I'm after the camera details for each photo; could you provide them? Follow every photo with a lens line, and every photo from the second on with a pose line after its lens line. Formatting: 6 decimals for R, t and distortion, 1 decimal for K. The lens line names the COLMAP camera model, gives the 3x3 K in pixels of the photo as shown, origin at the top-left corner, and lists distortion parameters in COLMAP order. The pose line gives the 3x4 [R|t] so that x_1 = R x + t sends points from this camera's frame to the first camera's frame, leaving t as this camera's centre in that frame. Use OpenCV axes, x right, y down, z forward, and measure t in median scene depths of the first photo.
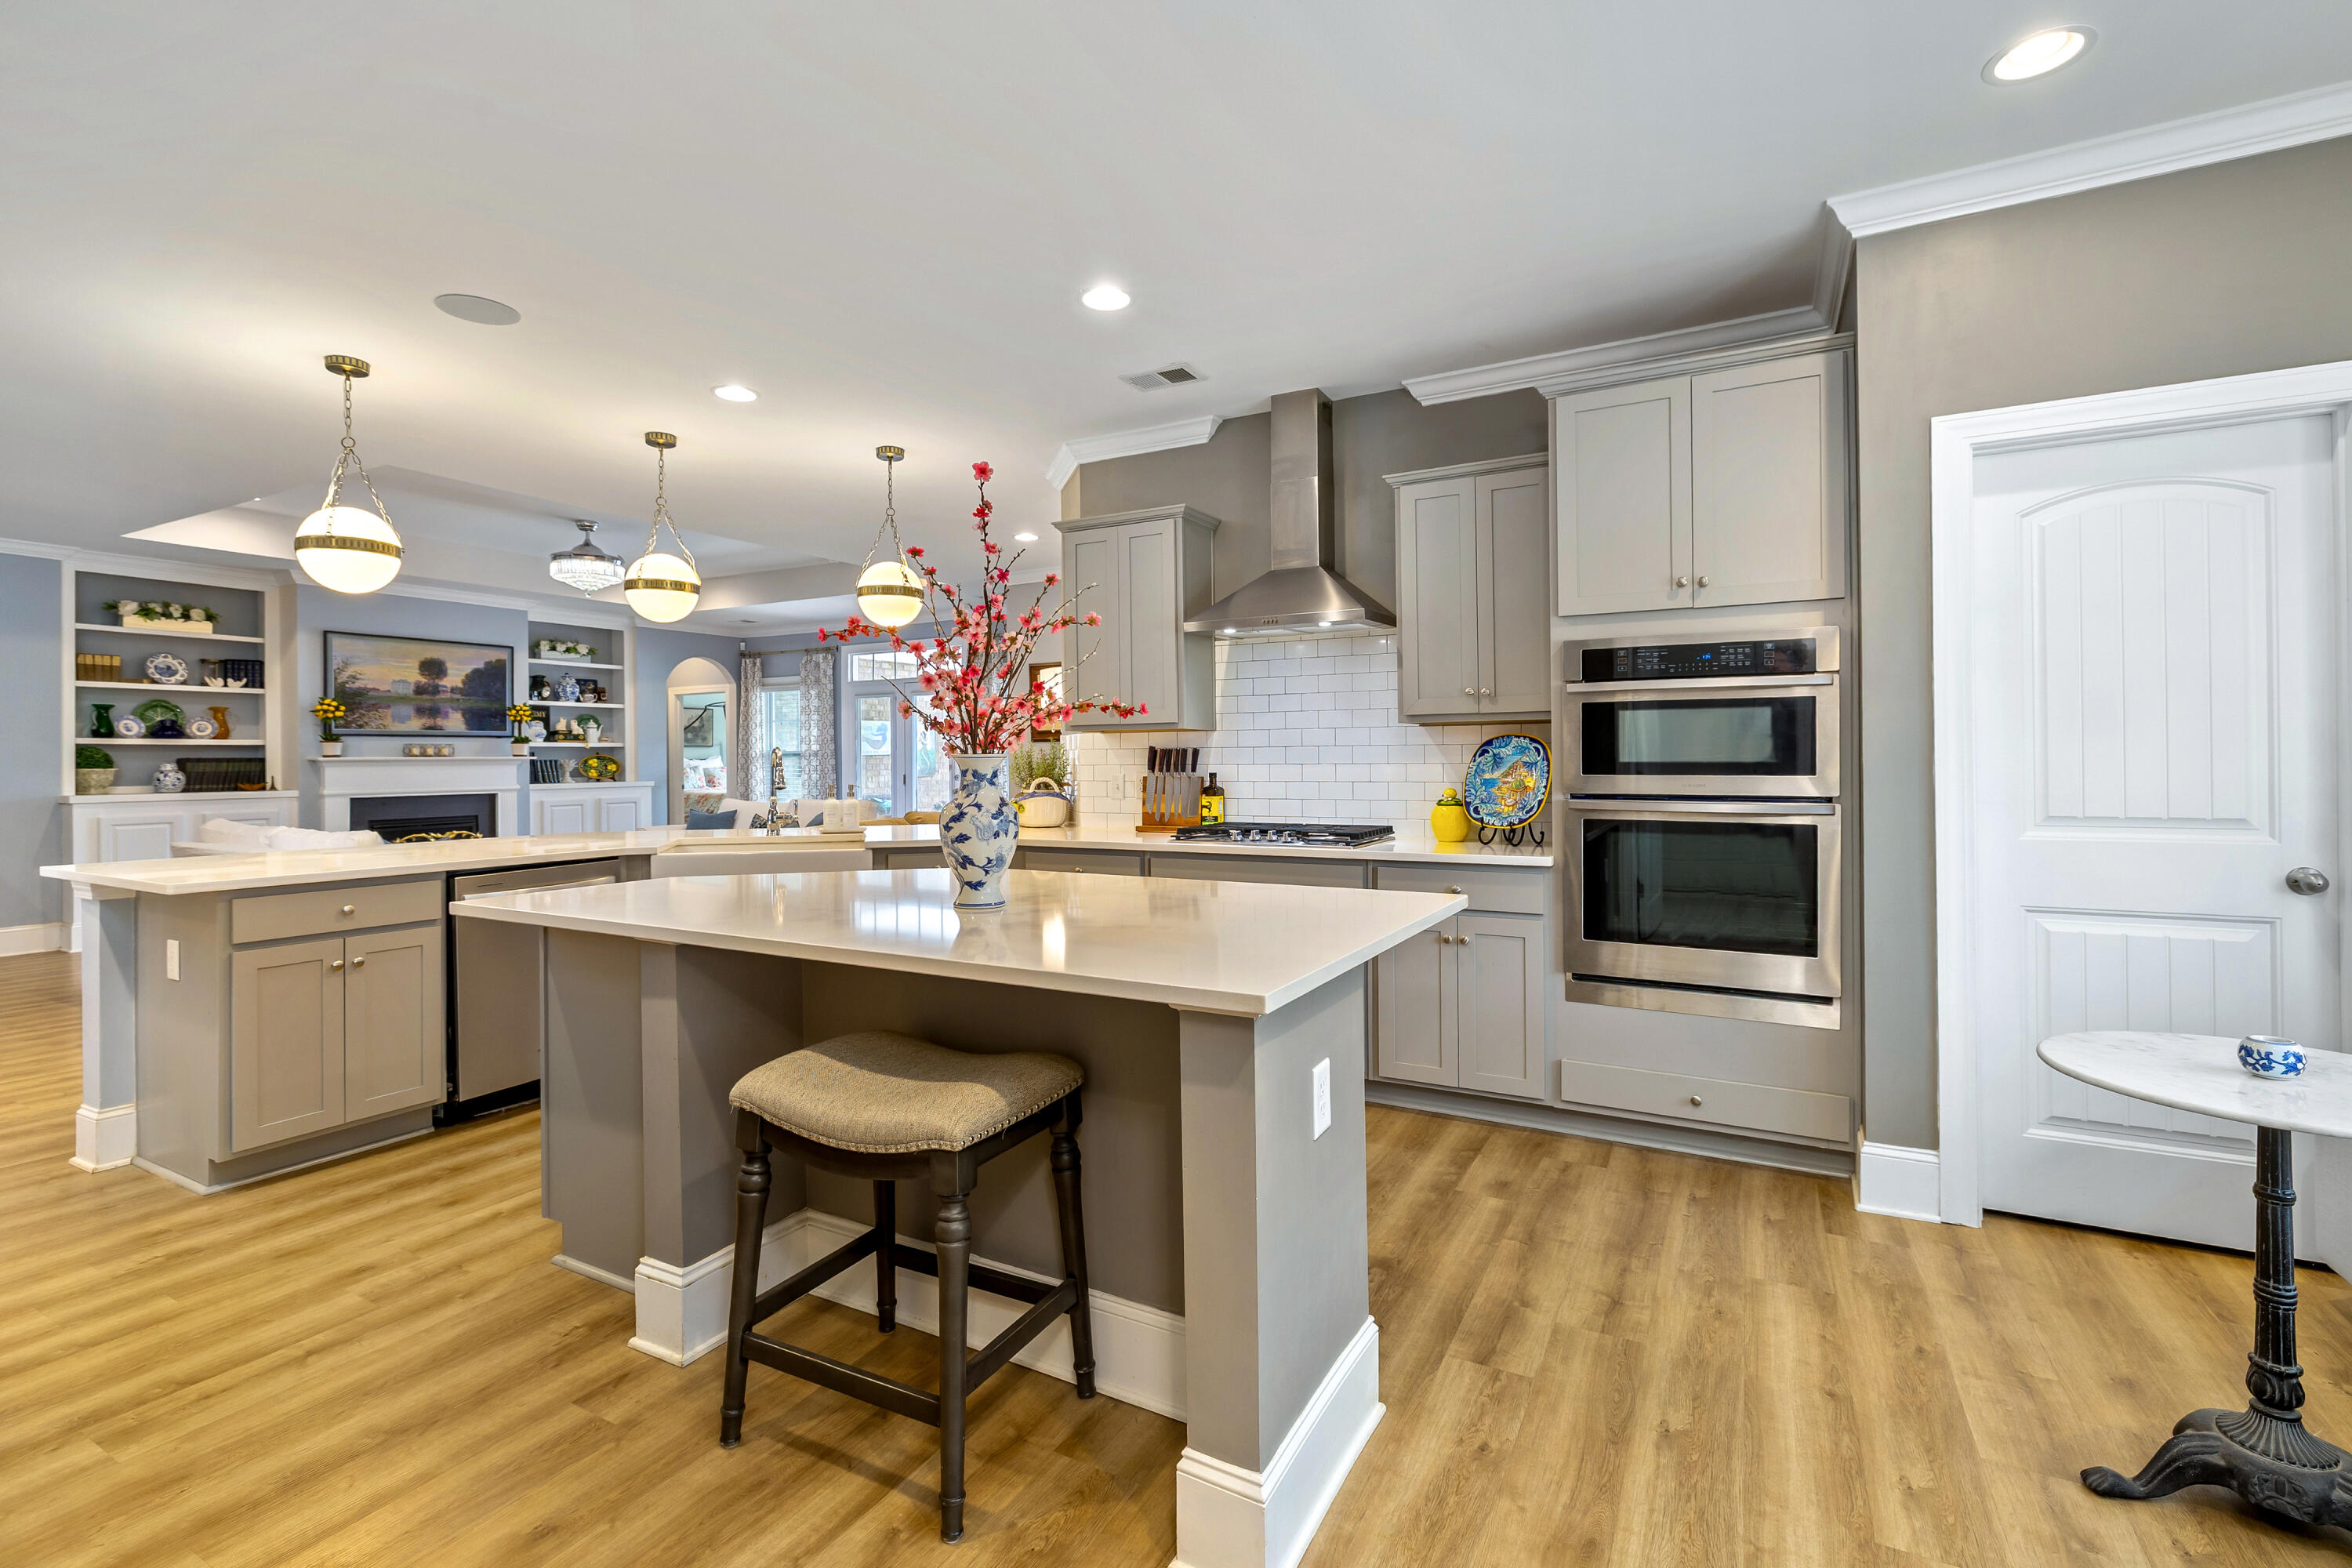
lens RADIAL K [[1035.1, 0, 1143.9], [0, 1035.1, 756.3], [0, 0, 1]] dist [0.002352, -0.000810]
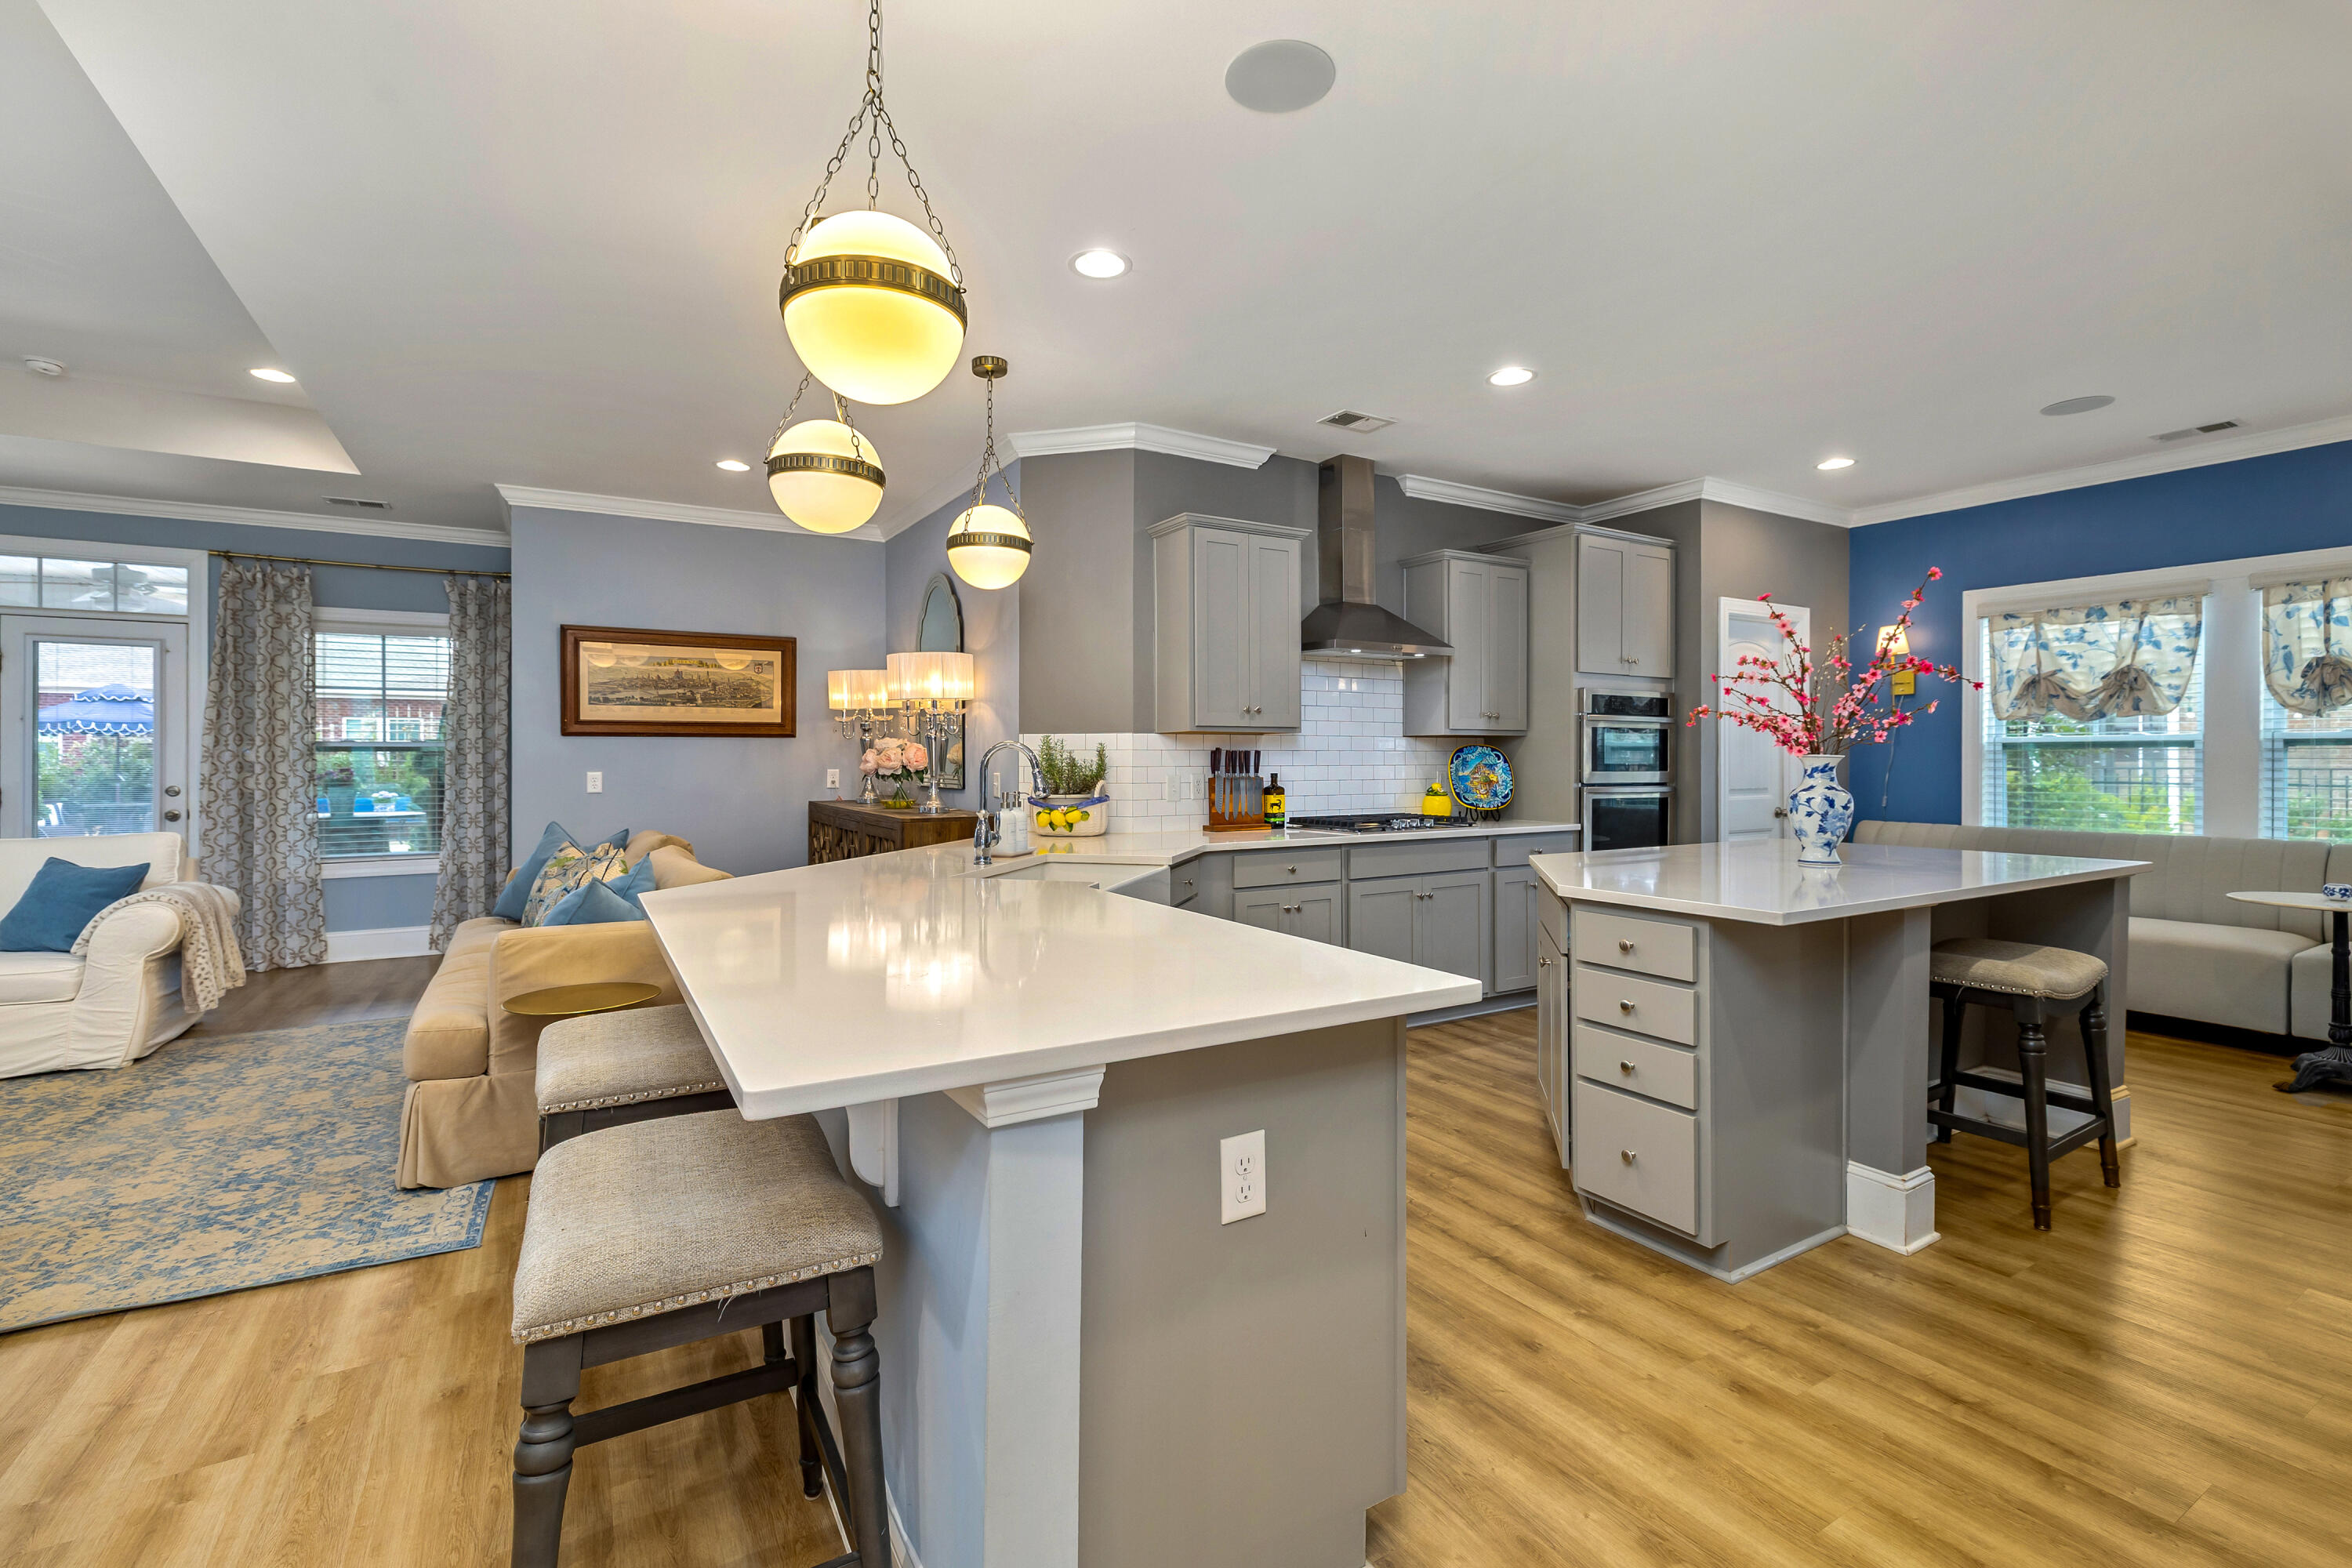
lens RADIAL K [[1035.1, 0, 1172.2], [0, 1035.1, 765.8], [0, 0, 1]] dist [0.002352, -0.000810]
pose [[0.504151, 0.002453, 0.863612, -0.535084], [-0.004465, 0.999990, -0.000234, 0.004954], [-0.863604, -0.003737, 0.504157, 0.313083]]
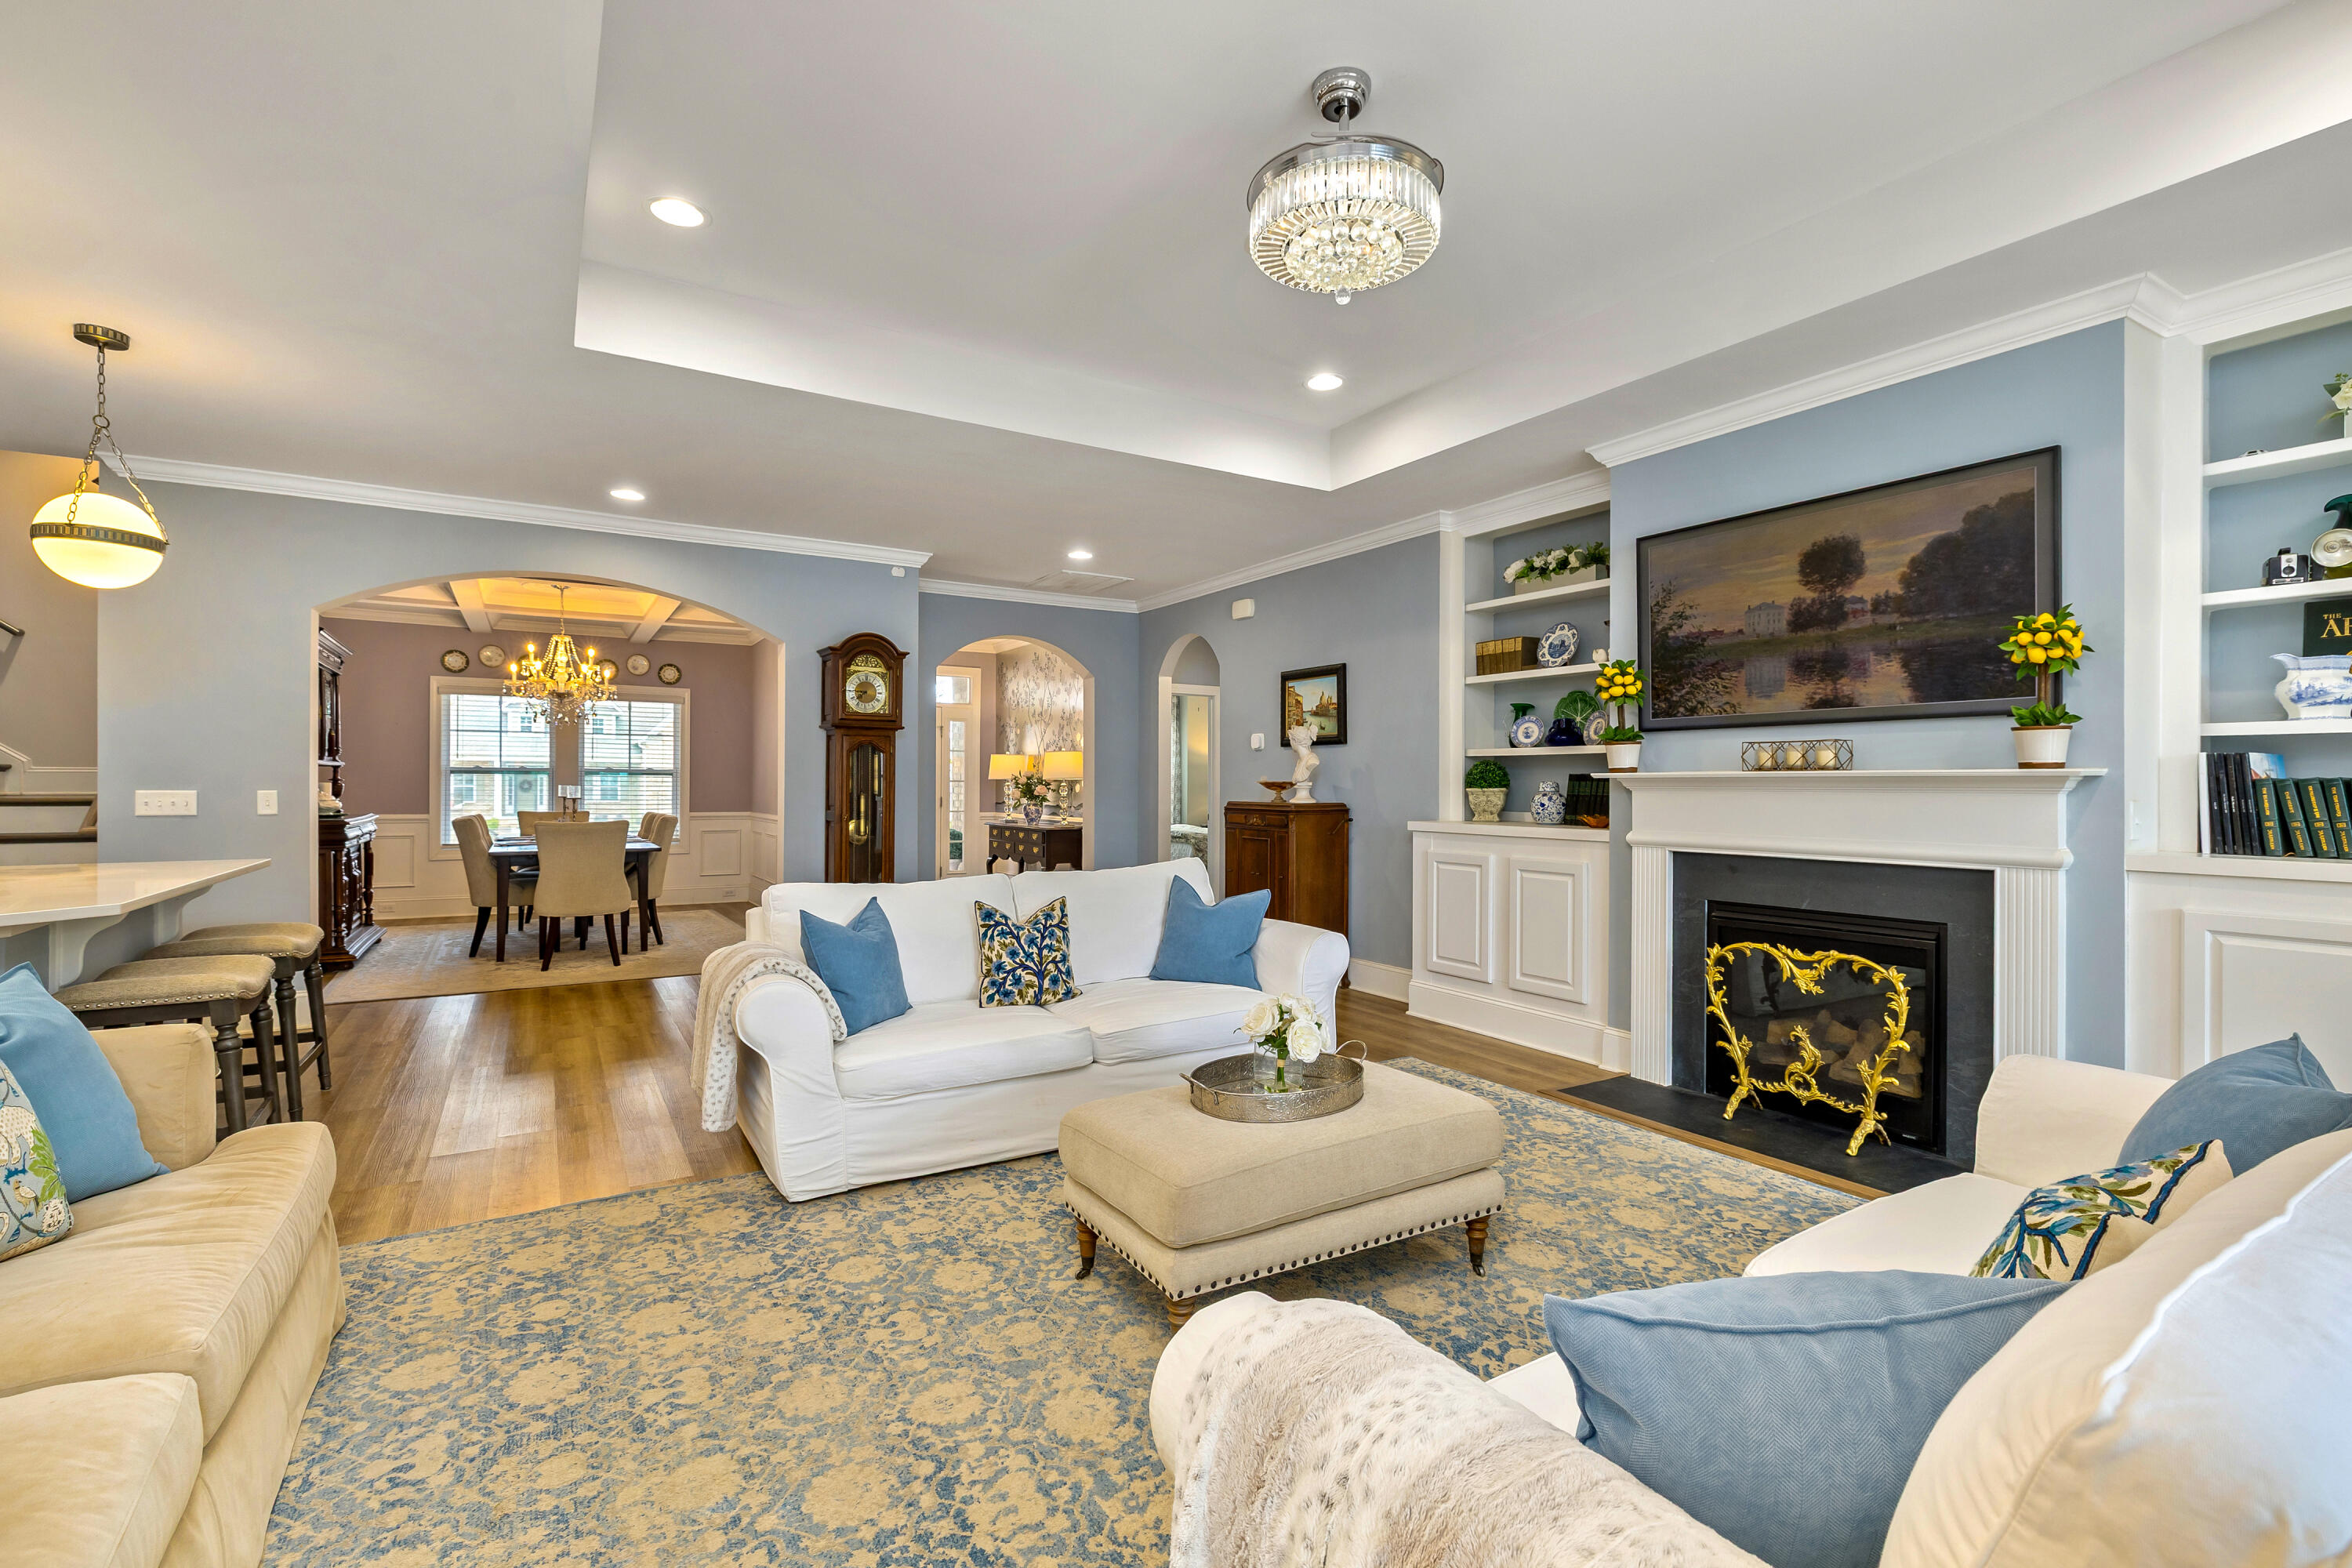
lens RADIAL K [[1035.1, 0, 1164.9], [0, 1035.1, 785.9], [0, 0, 1]] dist [0.002352, -0.000810]
pose [[-0.493406, 0.007896, -0.869763, -0.206436], [0.000374, 0.999961, 0.008866, 0.003196], [0.869799, 0.004049, -0.493390, 1.106235]]
